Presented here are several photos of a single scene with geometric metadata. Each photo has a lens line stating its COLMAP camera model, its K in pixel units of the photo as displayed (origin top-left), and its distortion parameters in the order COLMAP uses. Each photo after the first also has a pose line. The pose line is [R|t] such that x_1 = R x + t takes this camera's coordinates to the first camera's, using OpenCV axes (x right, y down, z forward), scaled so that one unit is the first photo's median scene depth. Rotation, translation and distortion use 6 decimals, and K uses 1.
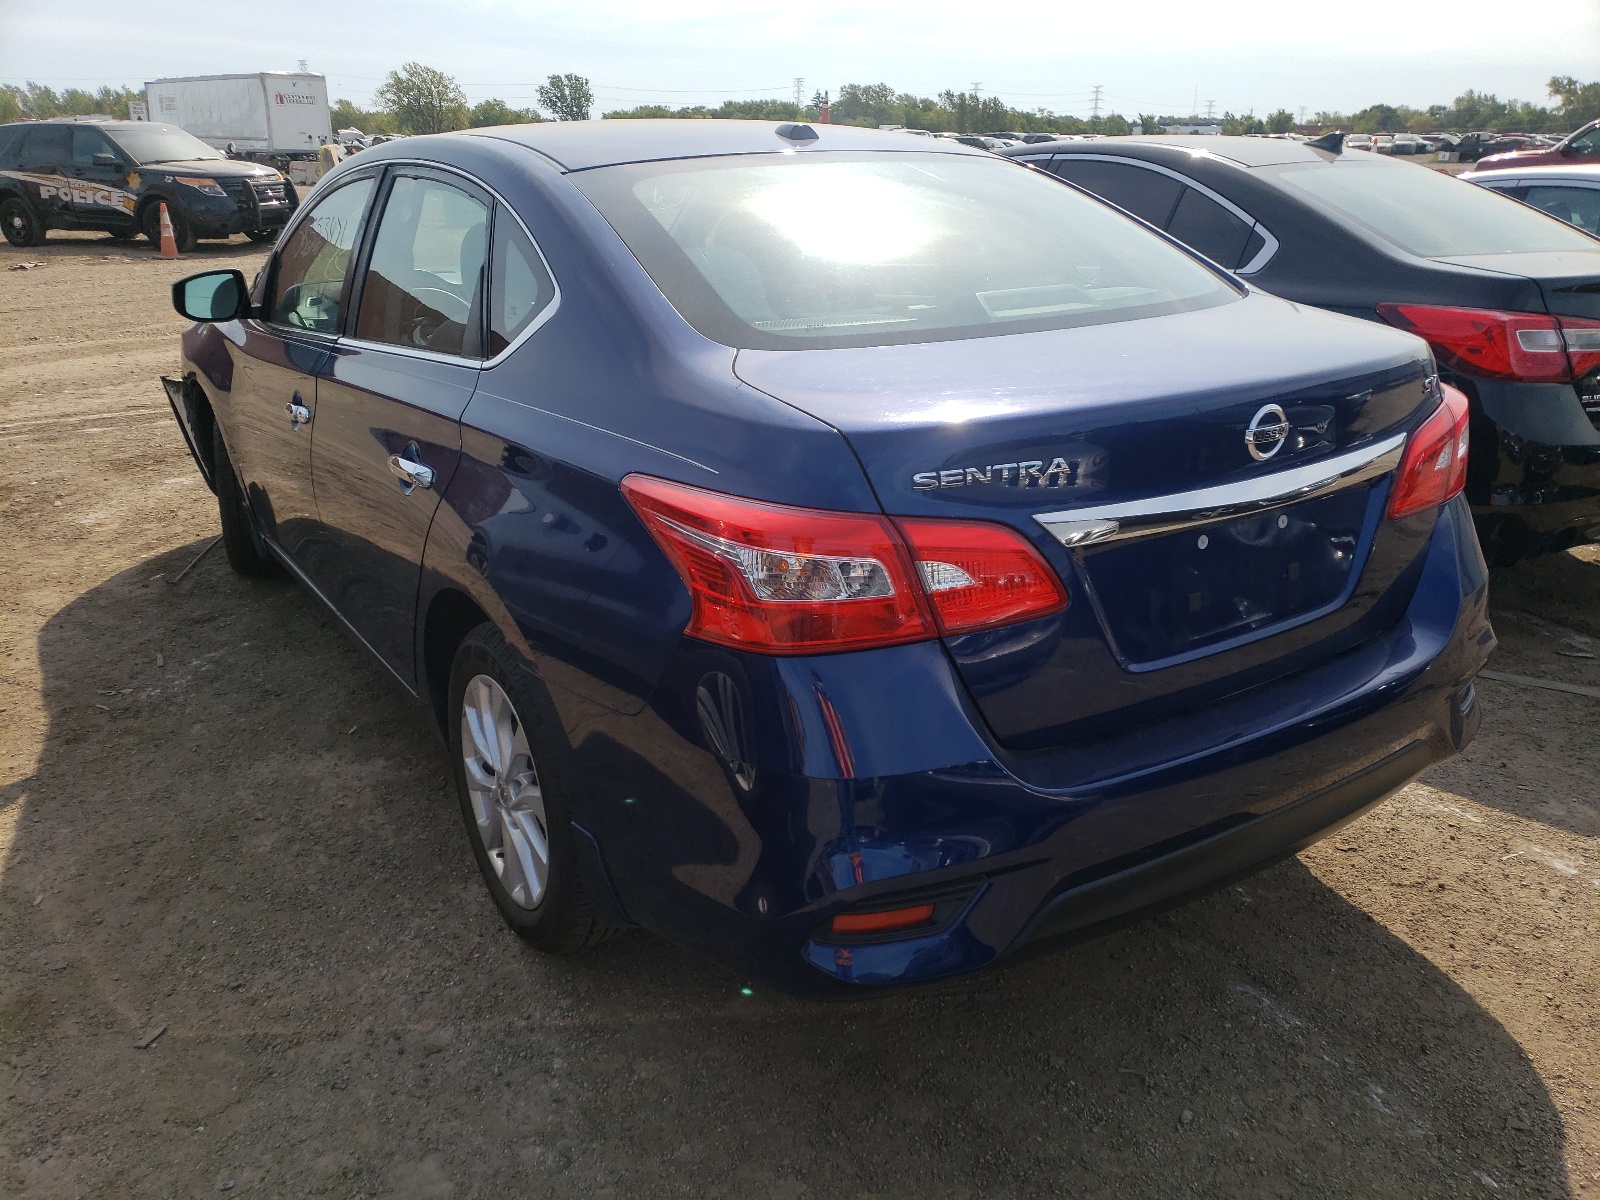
lens RADIAL K [[1240.0, 0, 800.0], [0, 1240.0, 600.0], [0, 0, 1]] dist [0.014332, -0.004763]
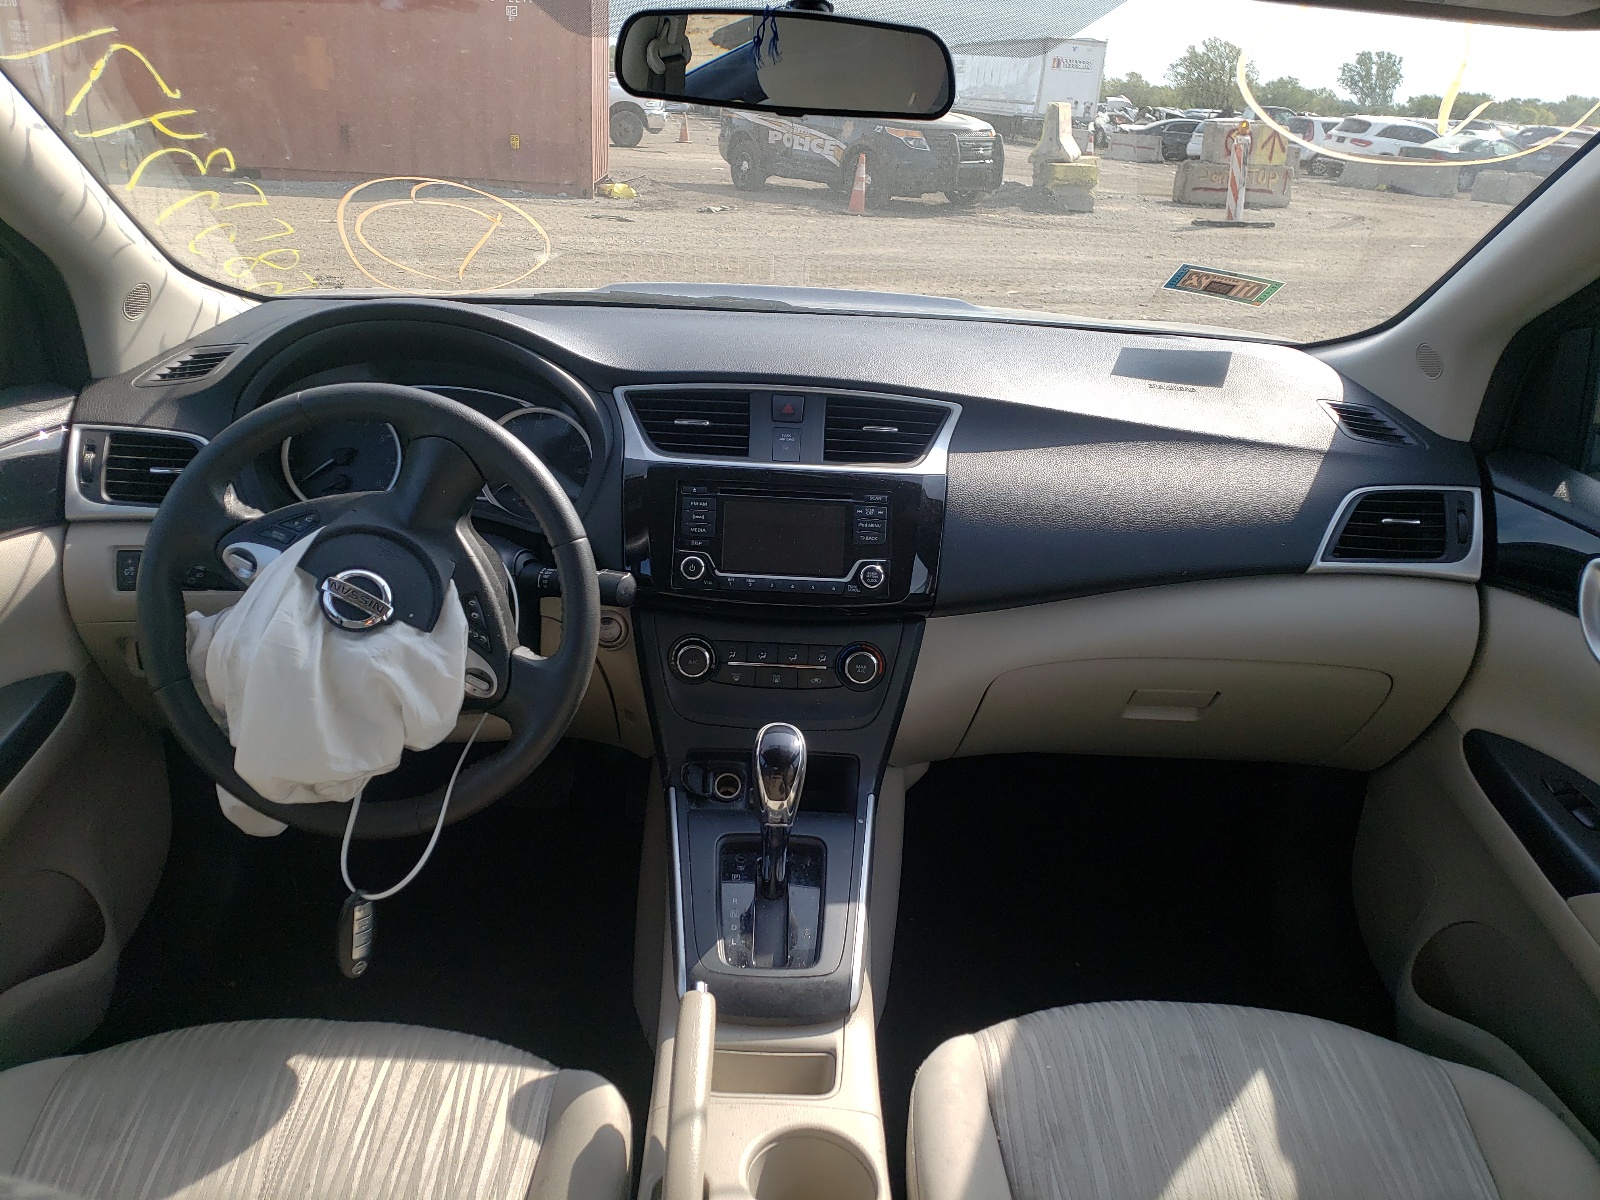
lens RADIAL K [[1240.0, 0, 800.0], [0, 1240.0, 600.0], [0, 0, 1]] dist [0.014332, -0.004763]
pose [[0.839599, 0.237791, -0.488394, -0.016919], [-0.229918, 0.970151, 0.077099, -0.049134], [0.492150, 0.047559, 0.869210, 0.162976]]
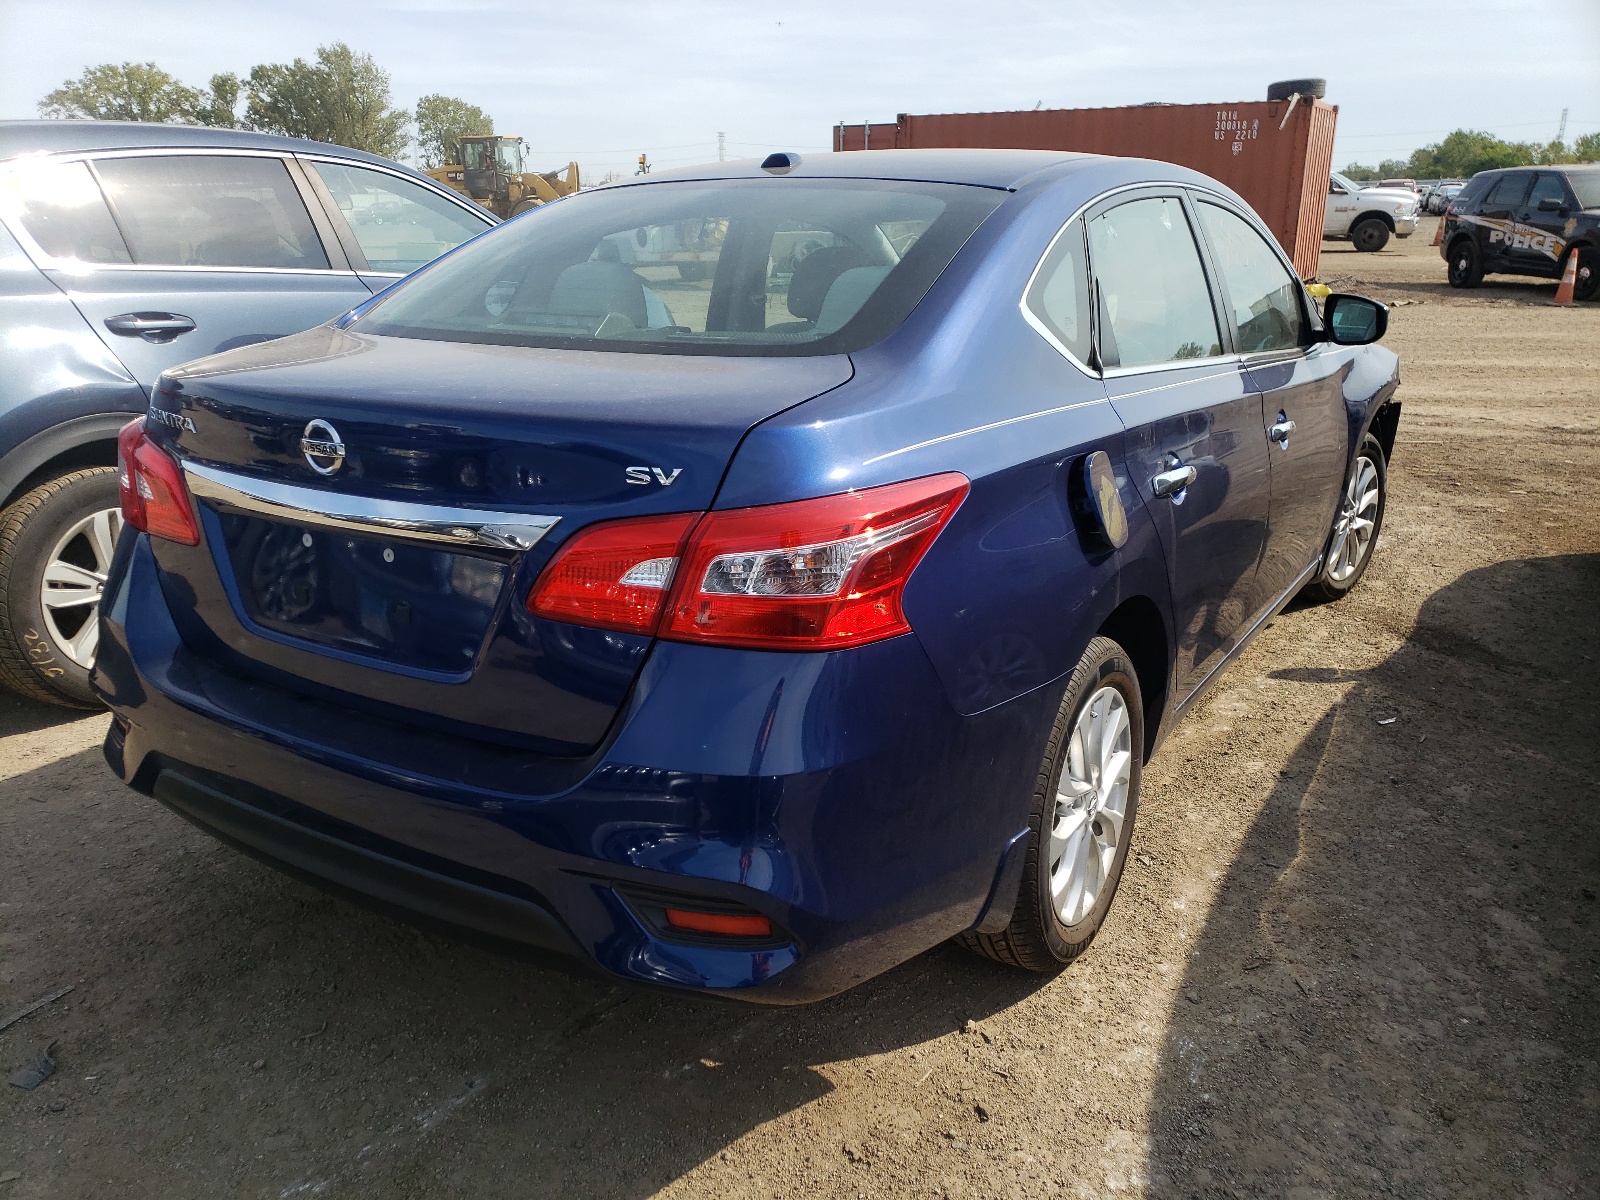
lens RADIAL K [[1240.0, 0, 800.0], [0, 1240.0, 600.0], [0, 0, 1]] dist [0.014332, -0.004763]
pose [[0.412069, 0.269771, -0.870300, 0.129680], [-0.299726, 0.942139, 0.150126, -0.025628], [0.860444, 0.198990, 0.469084, 0.079763]]
